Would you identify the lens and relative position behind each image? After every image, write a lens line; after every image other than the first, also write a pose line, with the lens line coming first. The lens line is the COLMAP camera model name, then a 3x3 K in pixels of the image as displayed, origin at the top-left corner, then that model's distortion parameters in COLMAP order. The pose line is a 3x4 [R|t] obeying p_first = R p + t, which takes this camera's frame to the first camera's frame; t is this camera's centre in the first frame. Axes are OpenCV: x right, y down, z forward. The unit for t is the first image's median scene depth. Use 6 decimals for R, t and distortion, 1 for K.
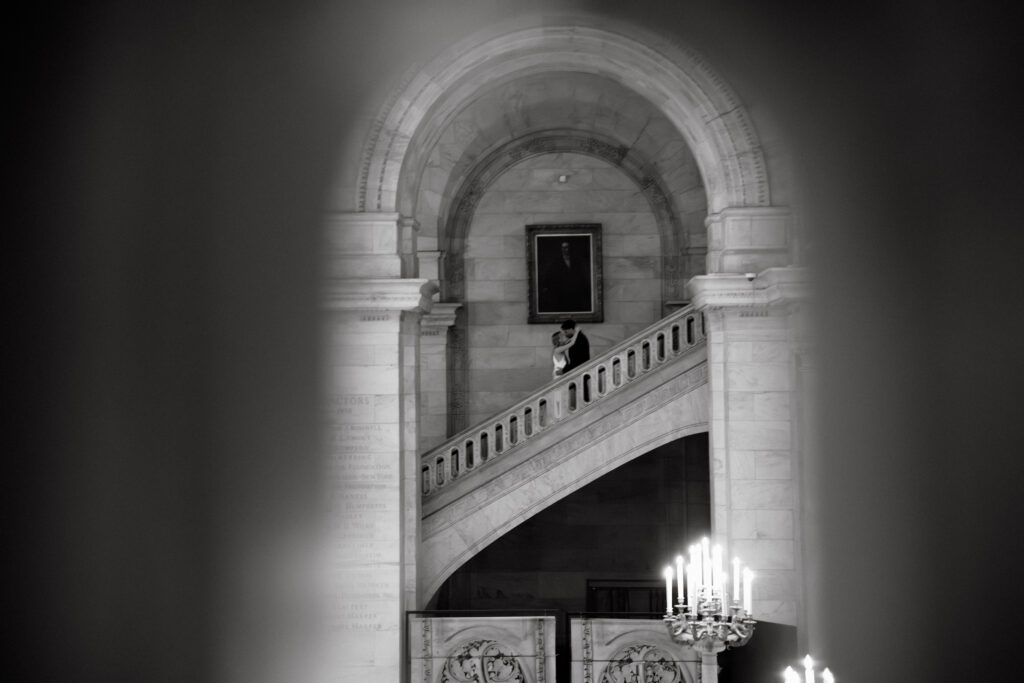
lens RADIAL K [[1776.6, 0, 512.0], [0, 1776.6, 341.5], [0, 0, 1]] dist [0.552945, 0.014599]
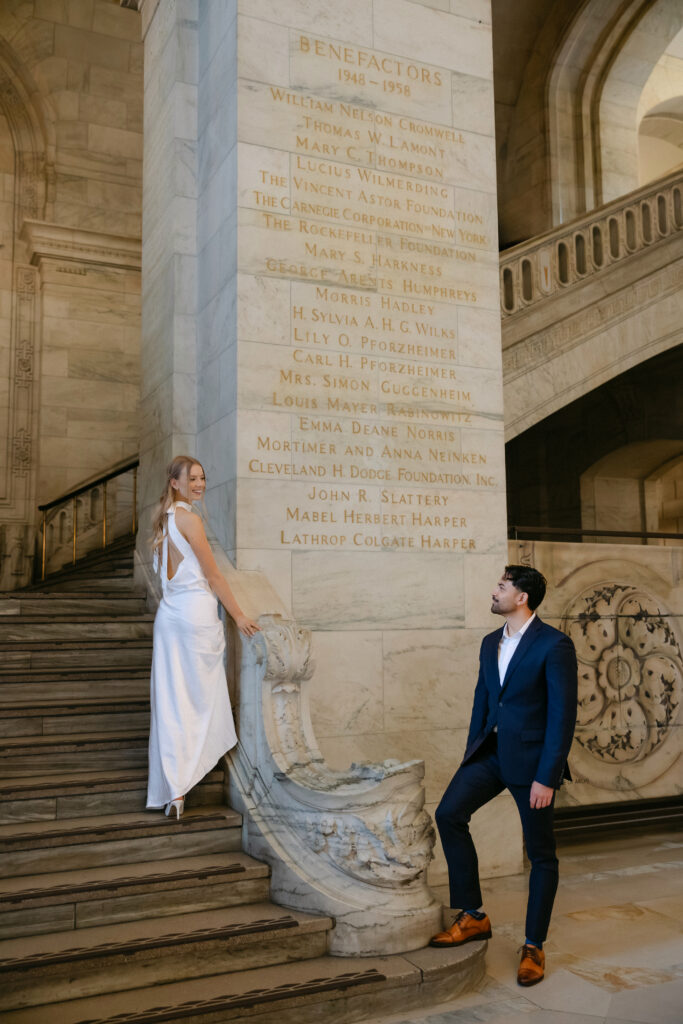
lens RADIAL K [[956.6, 0, 341.5], [0, 956.6, 512.0], [0, 0, 1]] dist [-0.011254, 0.015386]
pose [[0.899151, 0.049945, 0.434780, -0.195995], [-0.014119, 0.996260, -0.085246, 0.159457], [-0.437412, 0.070511, 0.896493, 0.742051]]
